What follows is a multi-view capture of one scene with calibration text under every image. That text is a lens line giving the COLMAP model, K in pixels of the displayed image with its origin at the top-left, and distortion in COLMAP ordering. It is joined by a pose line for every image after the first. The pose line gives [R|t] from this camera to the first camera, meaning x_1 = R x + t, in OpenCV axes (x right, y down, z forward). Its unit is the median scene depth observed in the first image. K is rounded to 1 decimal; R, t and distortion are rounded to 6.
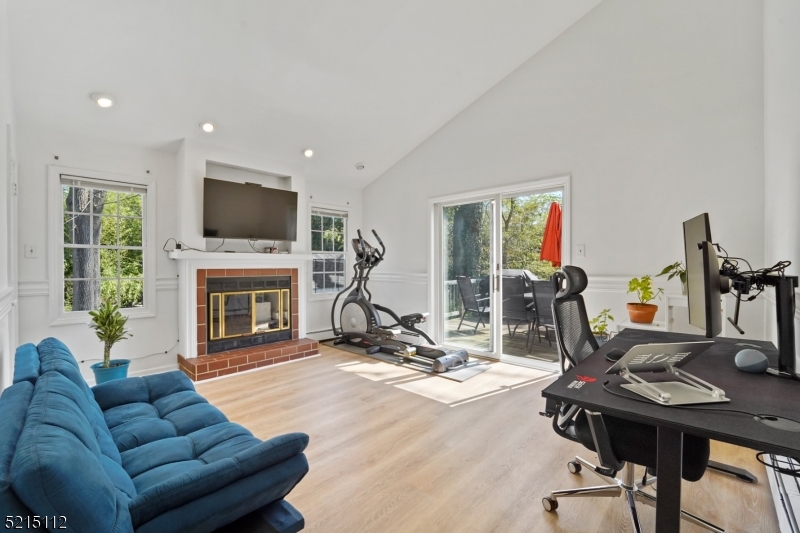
lens RADIAL K [[337.8, 0, 399.6], [0, 337.8, 266.1], [0, 0, 1]] dist [-0.009292, -0.000904]
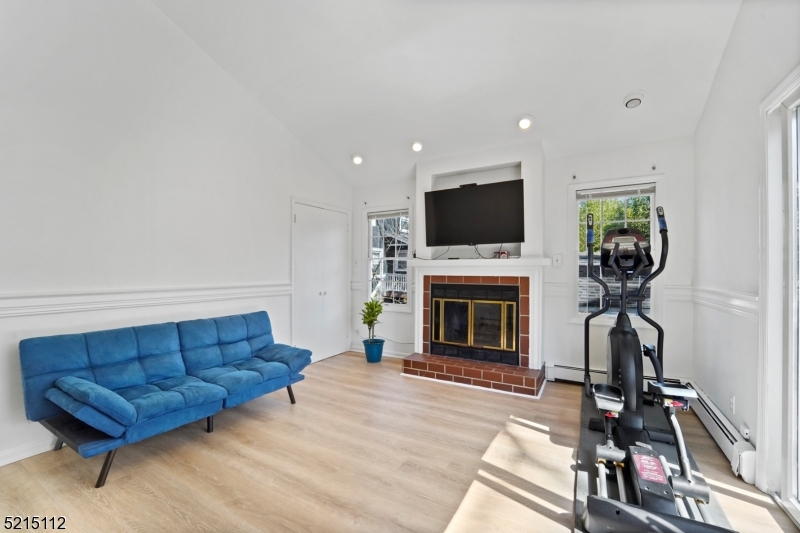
lens RADIAL K [[337.8, 0, 399.2], [0, 337.8, 267.7], [0, 0, 1]] dist [-0.009292, -0.000904]
pose [[0.232536, 0.003817, -0.972580, 0.441124], [0.001569, 0.999990, 0.004299, -0.020473], [0.972586, -0.002526, 0.232528, 0.612771]]
